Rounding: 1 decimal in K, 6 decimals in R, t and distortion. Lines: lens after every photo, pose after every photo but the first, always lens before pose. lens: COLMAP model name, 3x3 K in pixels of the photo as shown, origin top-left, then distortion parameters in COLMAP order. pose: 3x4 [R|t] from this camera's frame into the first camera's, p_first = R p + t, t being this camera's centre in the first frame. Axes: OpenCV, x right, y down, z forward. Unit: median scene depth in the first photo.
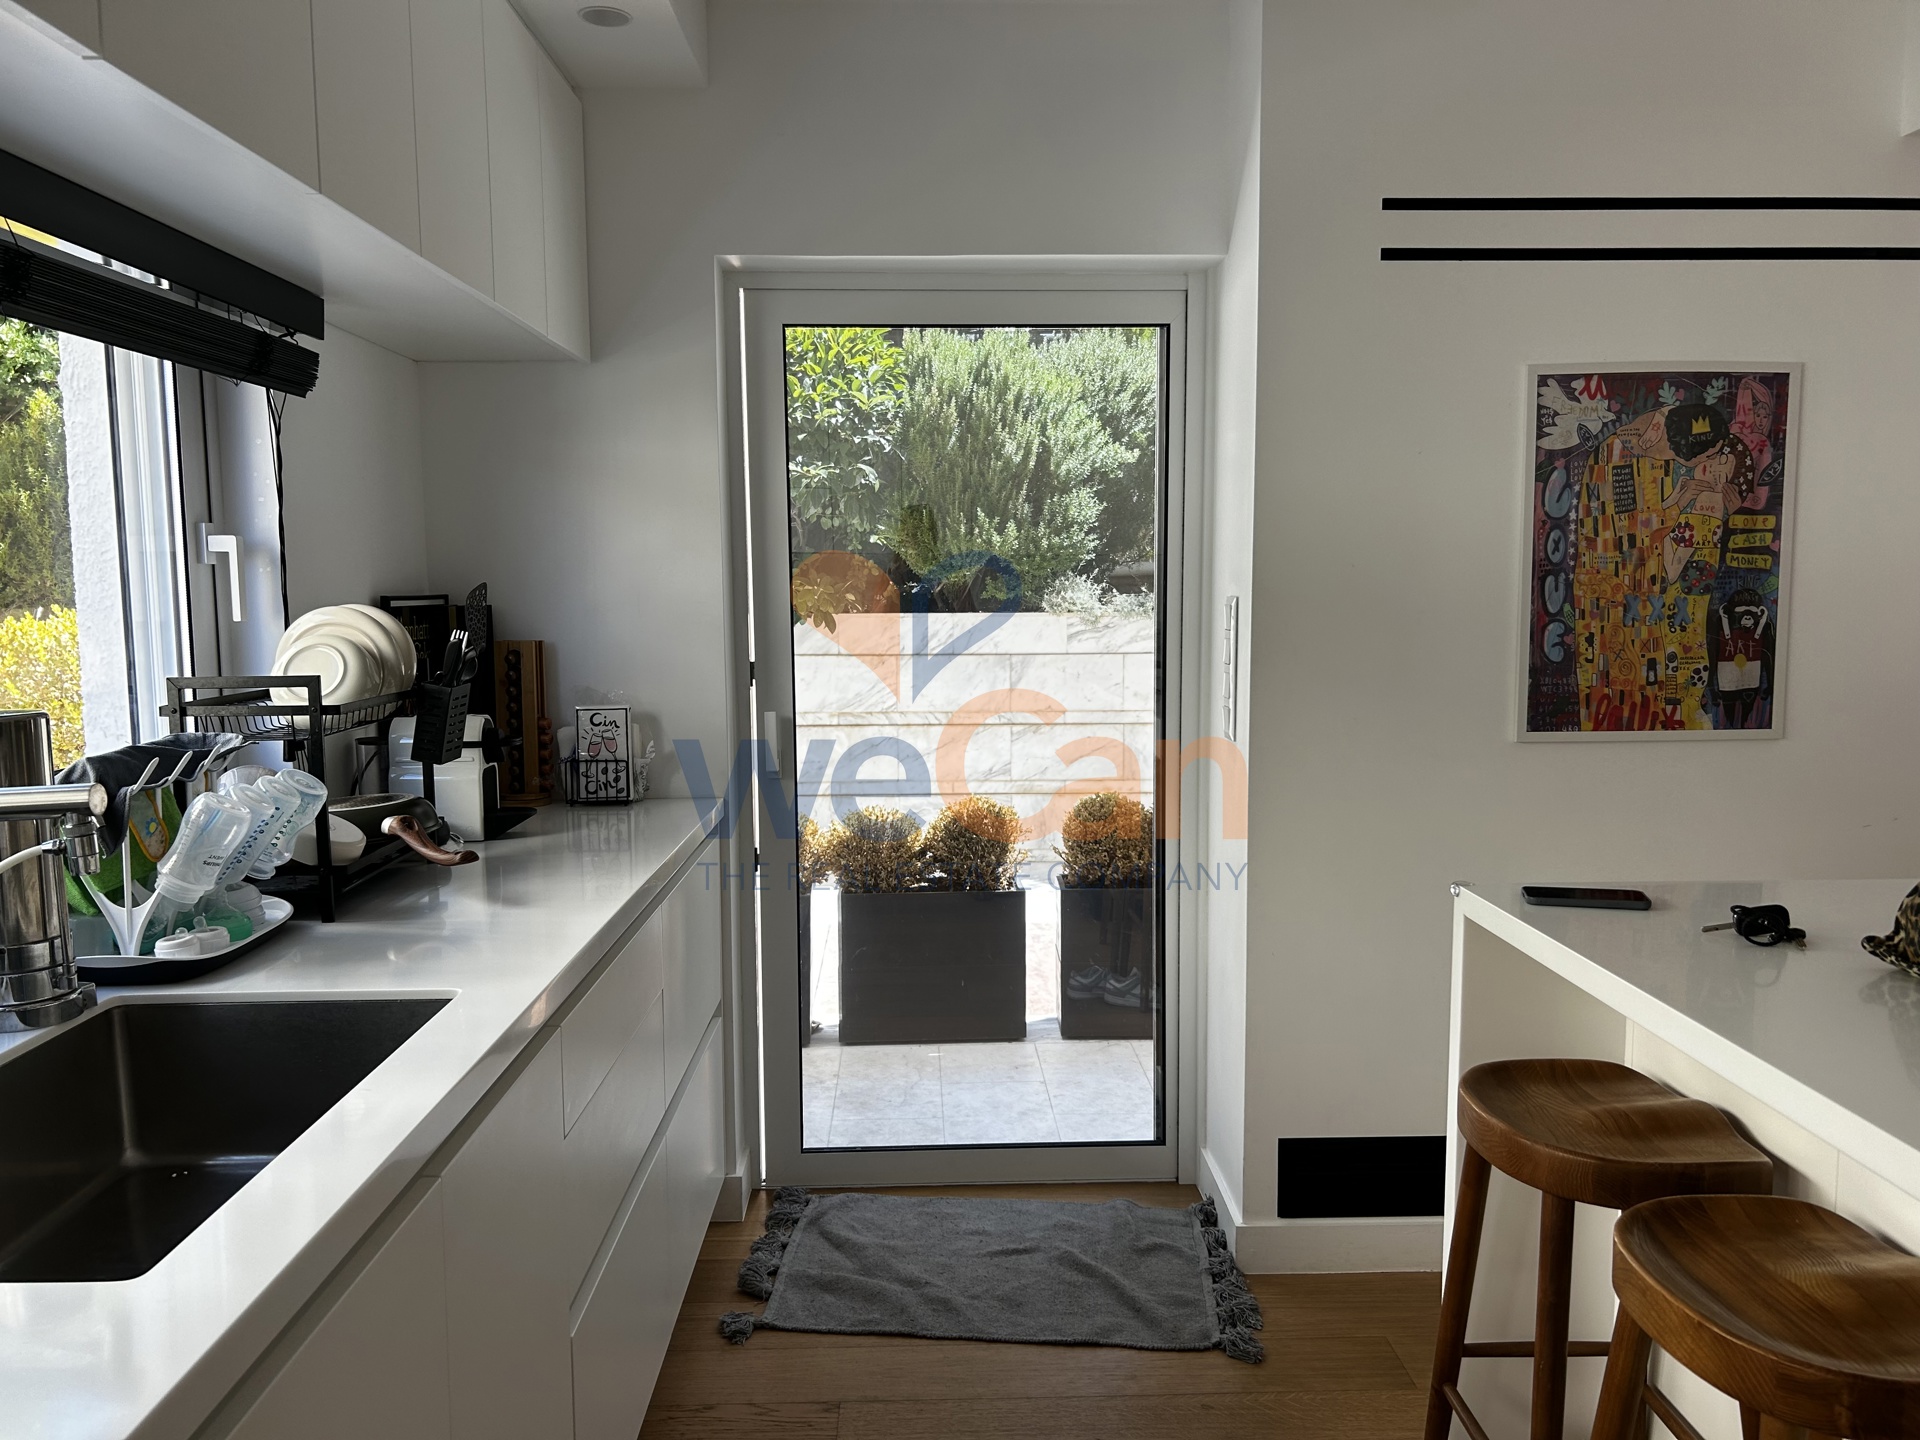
lens RADIAL K [[1456.1, 0, 961.1], [0, 1456.1, 721.6], [0, 0, 1]] dist [0.016605, -0.002074]
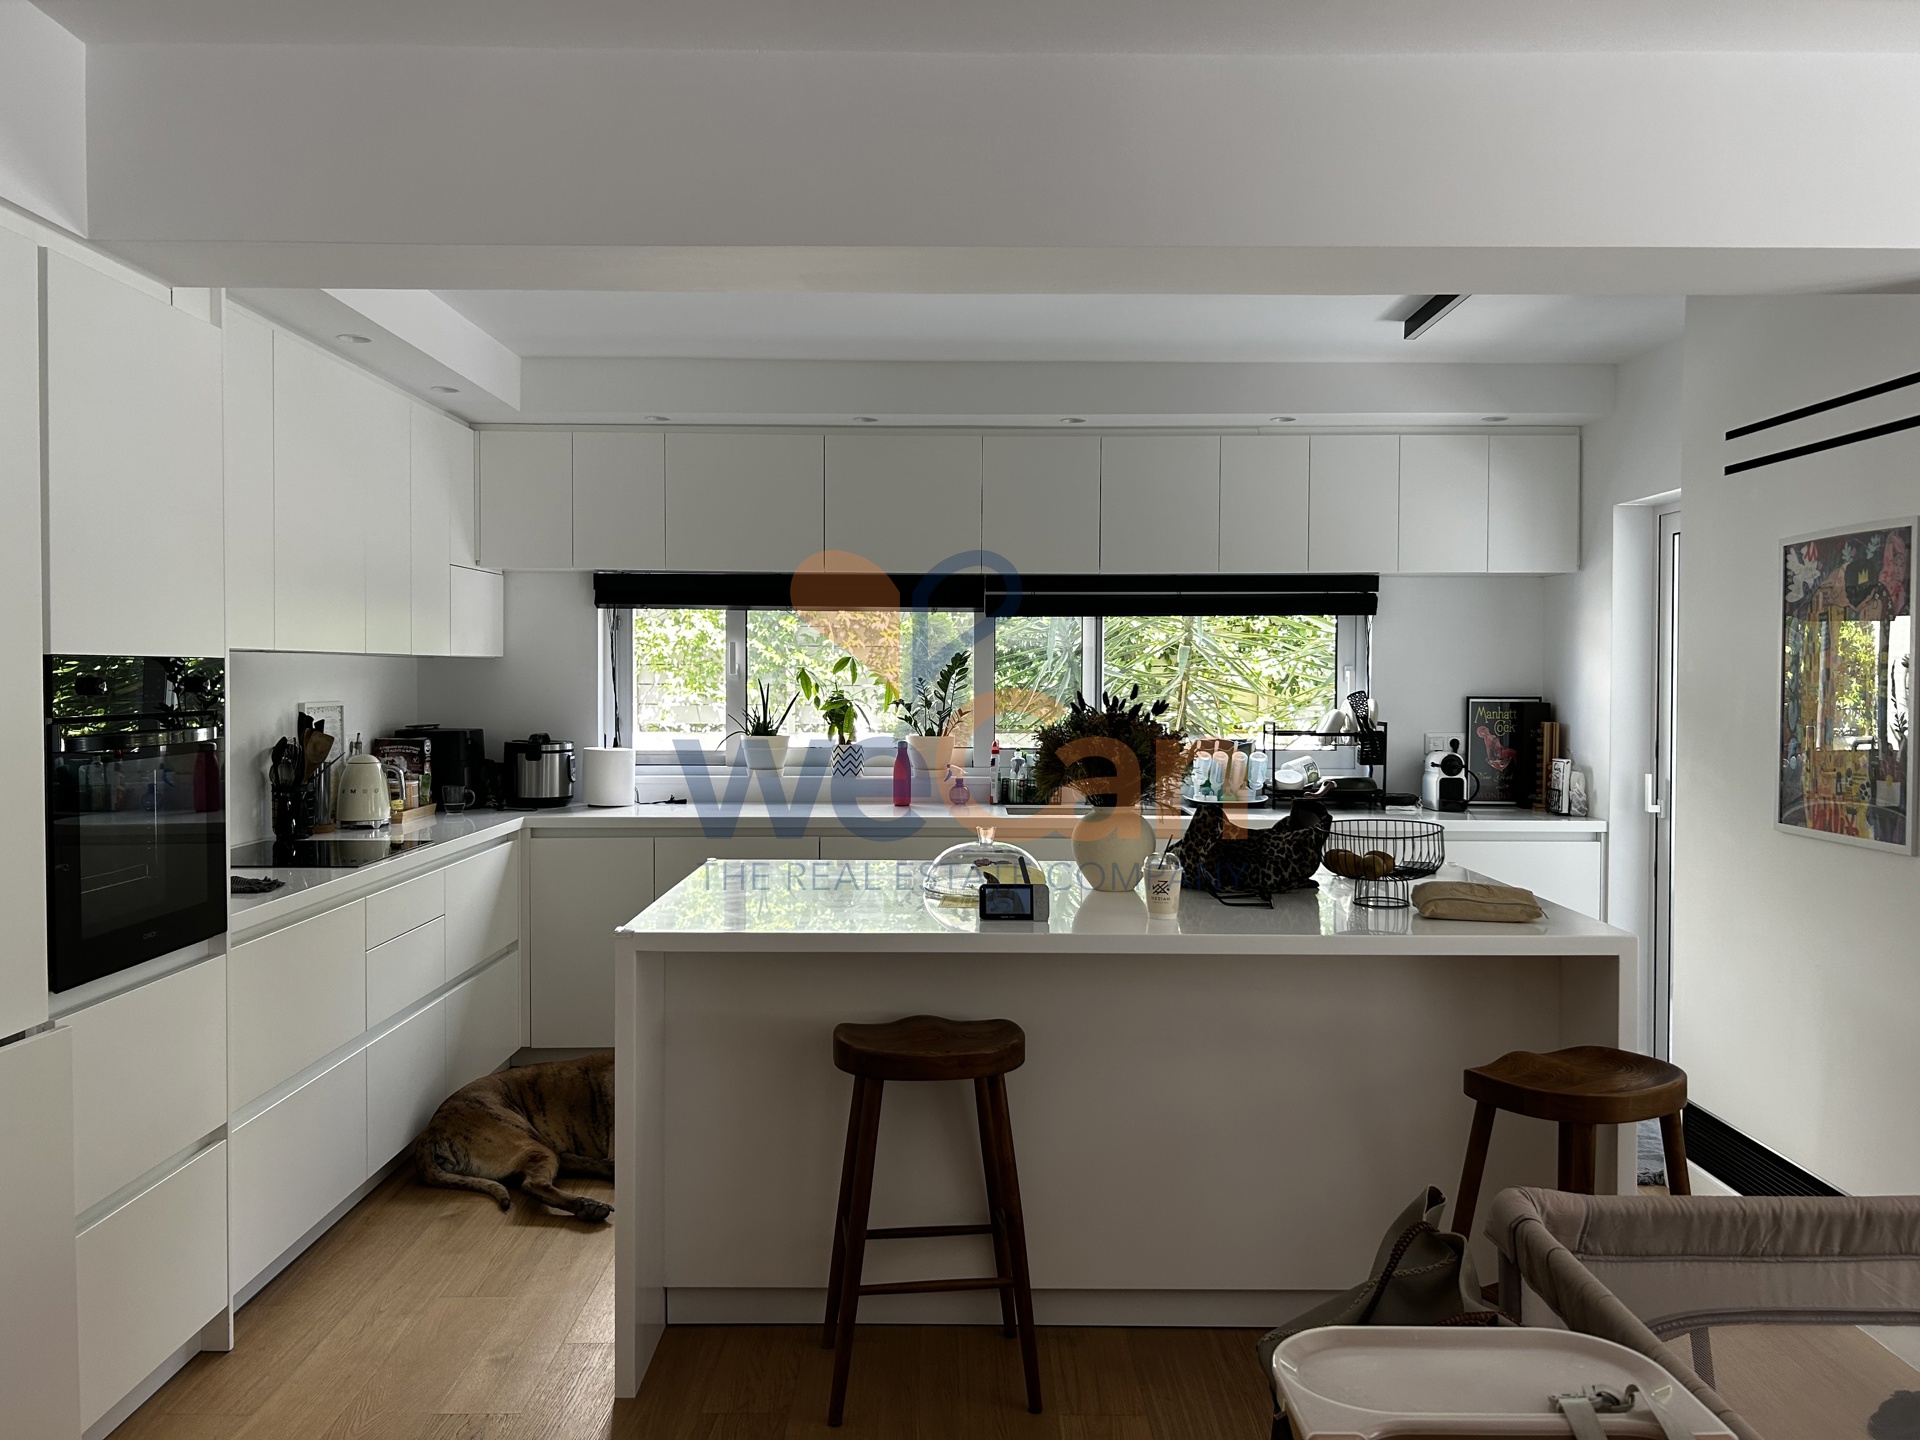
lens RADIAL K [[1456.1, 0, 966.6], [0, 1456.1, 706.0], [0, 0, 1]] dist [0.016605, -0.002074]
pose [[-0.017537, 0.027440, -0.999470, 1.696175], [-0.104098, 0.994141, 0.029120, -0.058770], [0.994412, 0.104554, -0.014577, 0.312805]]
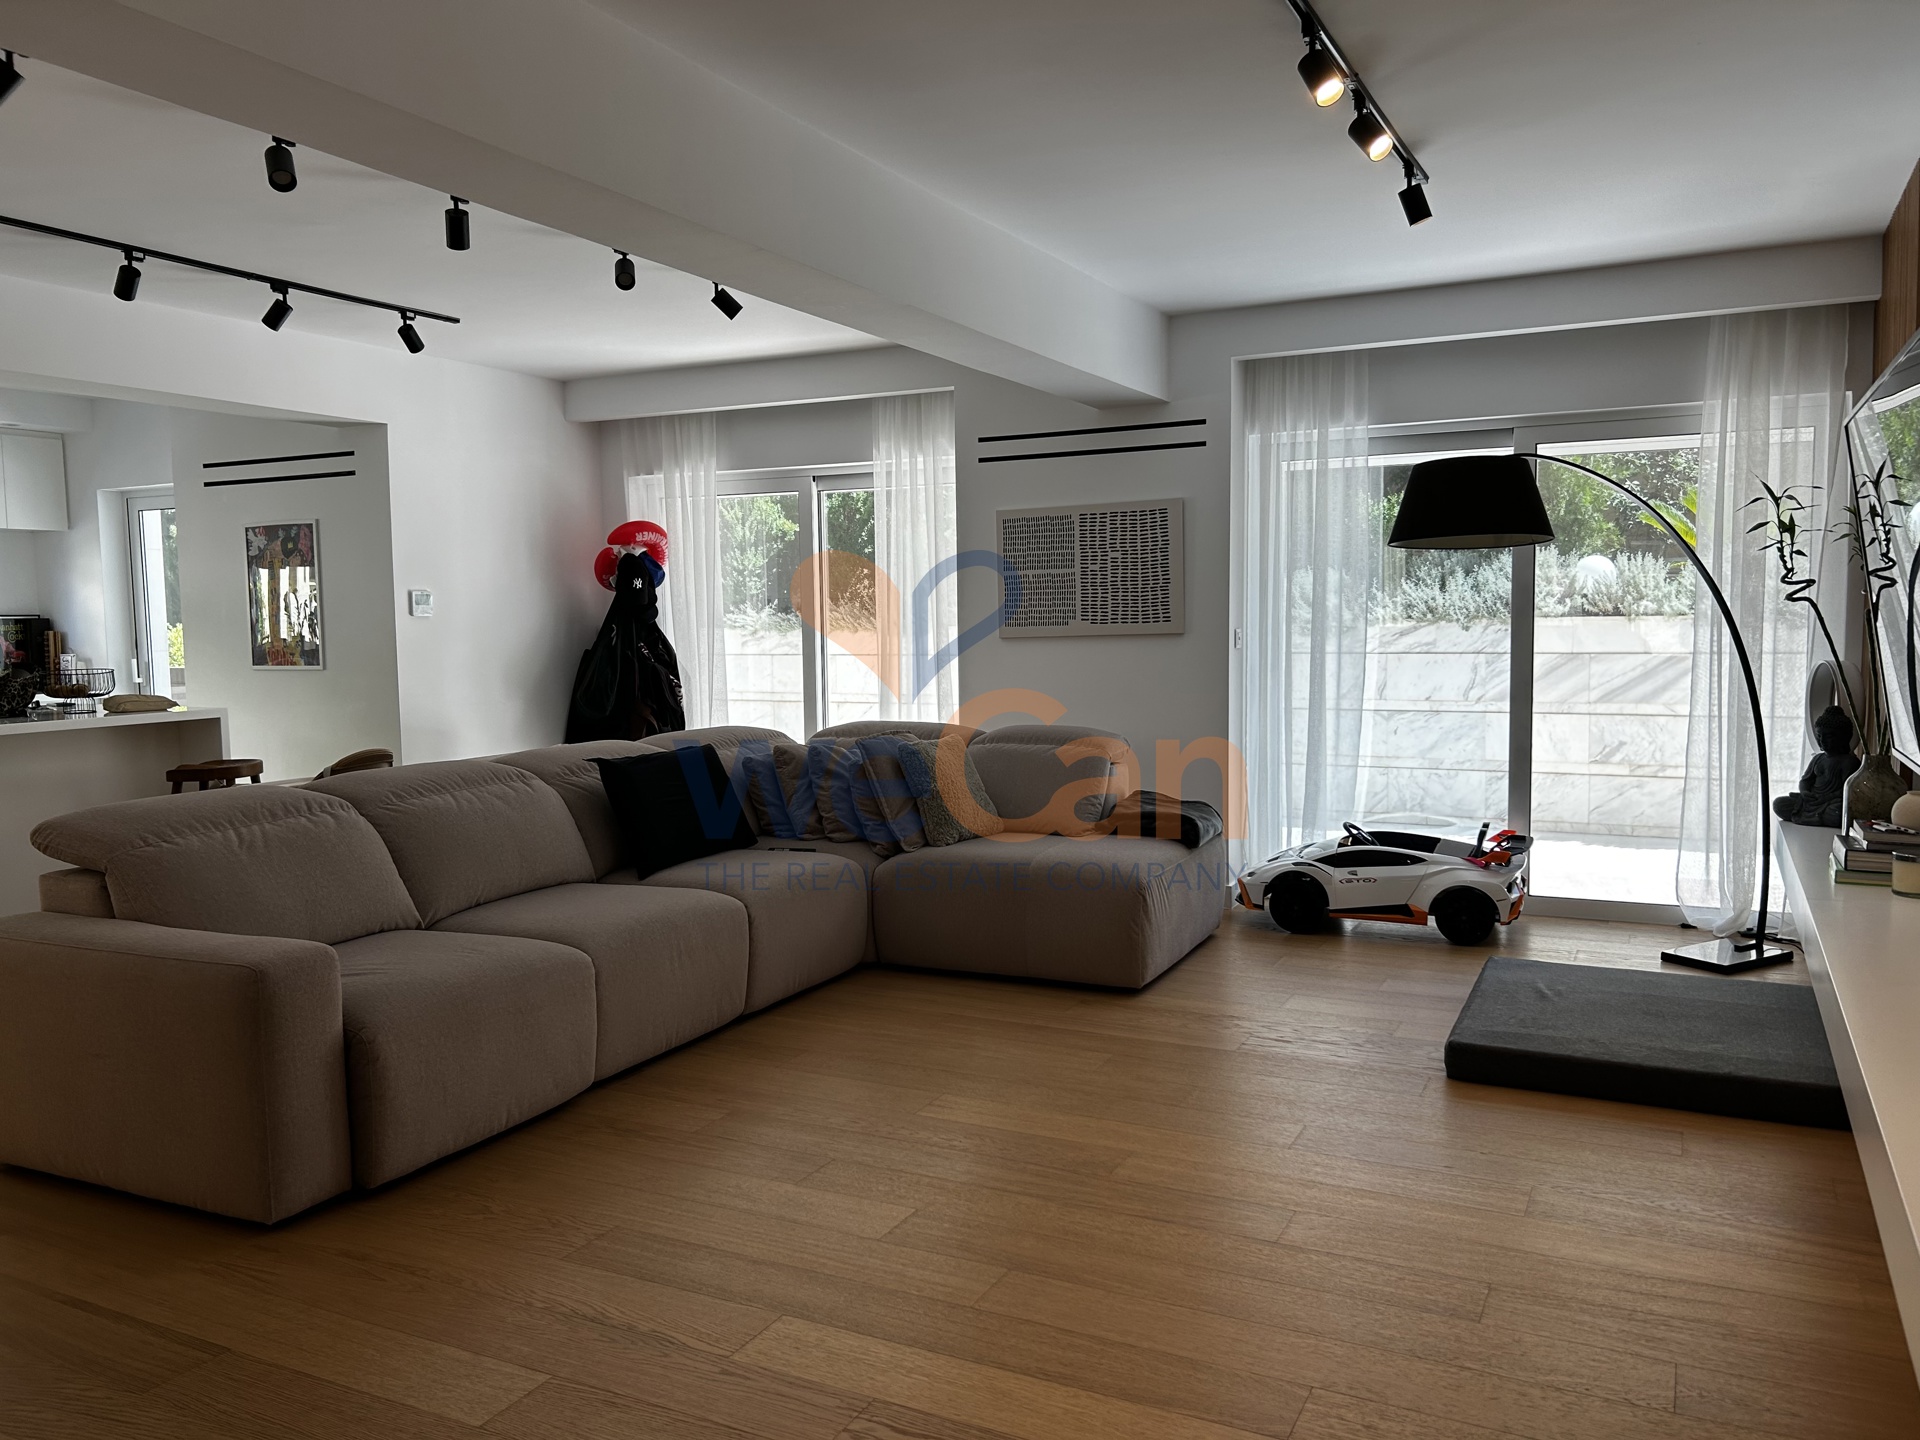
lens RADIAL K [[1456.1, 0, 956.9], [0, 1456.1, 728.5], [0, 0, 1]] dist [0.016605, -0.002074]
pose [[0.880414, 0.028624, -0.473342, 2.740570], [-0.036364, 0.999313, -0.007206, 0.092827], [0.472810, 0.023557, 0.880849, -0.683568]]
